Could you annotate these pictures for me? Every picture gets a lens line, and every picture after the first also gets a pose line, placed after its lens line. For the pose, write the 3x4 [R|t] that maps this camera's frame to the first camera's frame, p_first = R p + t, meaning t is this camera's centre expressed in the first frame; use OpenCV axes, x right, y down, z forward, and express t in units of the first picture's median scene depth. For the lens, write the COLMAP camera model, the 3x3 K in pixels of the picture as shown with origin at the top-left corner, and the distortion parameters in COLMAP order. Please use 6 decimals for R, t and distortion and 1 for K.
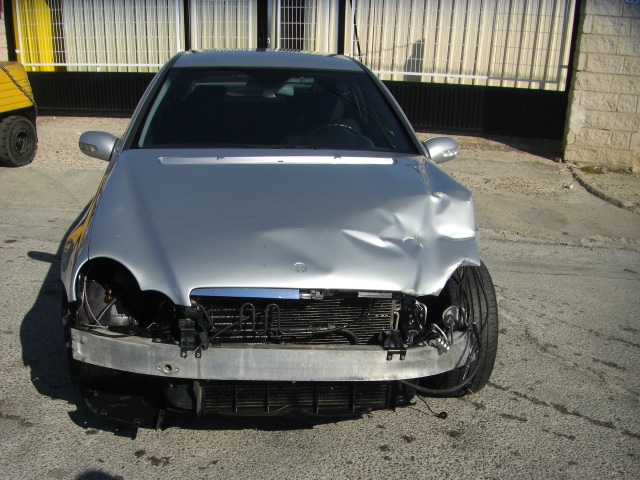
lens RADIAL K [[722.5, 0, 295.2], [0, 722.5, 336.5], [0, 0, 1]] dist [-0.155378, 0.036470]
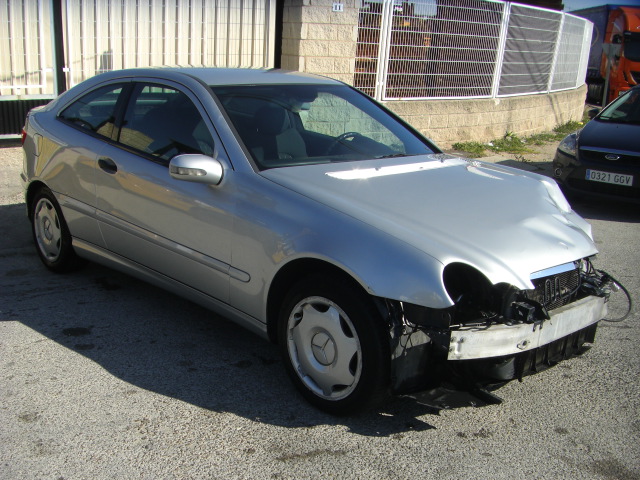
lens RADIAL K [[722.5, 0, 295.2], [0, 722.5, 336.5], [0, 0, 1]] dist [-0.155378, 0.036470]
pose [[0.796541, -0.224927, 0.561187, -0.962408], [0.227916, 0.971451, 0.065863, -0.111902], [-0.559979, 0.075441, 0.825065, 0.205139]]
